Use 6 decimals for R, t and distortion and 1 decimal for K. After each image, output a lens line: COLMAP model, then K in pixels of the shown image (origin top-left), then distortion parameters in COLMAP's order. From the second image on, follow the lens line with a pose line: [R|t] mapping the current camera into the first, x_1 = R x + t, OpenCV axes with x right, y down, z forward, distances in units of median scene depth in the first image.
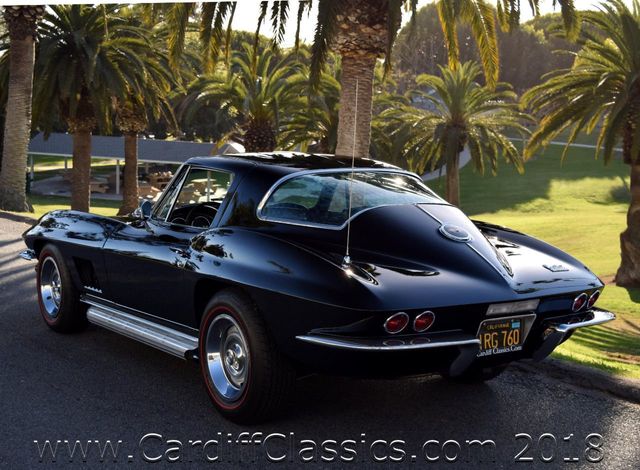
lens RADIAL K [[978.3, 0, 336.3], [0, 978.3, 234.9], [0, 0, 1]] dist [-0.024104, 0.012995]
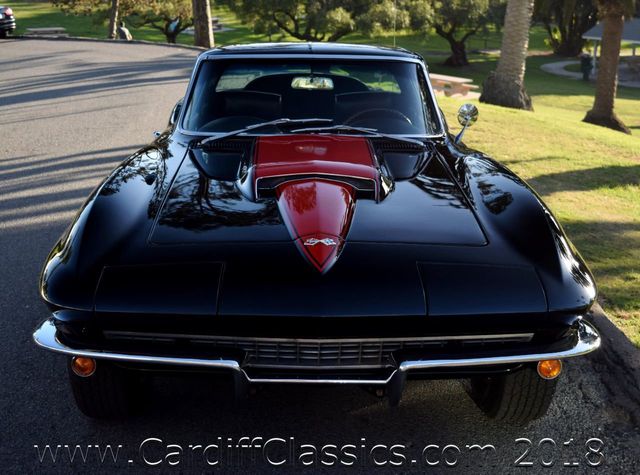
lens RADIAL K [[1000.4, 0, 321.5], [0, 1000.4, 214.4], [0, 0, 1]] dist [-0.004657, -0.033077]
pose [[0.819223, 0.115746, -0.561673, 0.080688], [-0.064063, 0.991760, 0.110938, -0.010066], [0.569885, -0.054901, 0.819888, 0.085350]]
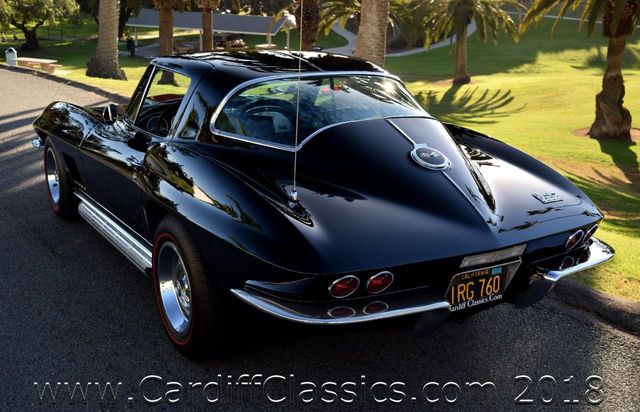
lens RADIAL K [[724.4, 0, 320.0], [0, 724.4, 214.0], [0, 0, 1]] dist [-0.026174, -0.004372]
pose [[0.997371, 0.016039, -0.070673, 0.012387], [-0.003477, 0.984670, 0.174391, -0.010838], [0.072387, -0.173687, 0.982137, 0.063448]]
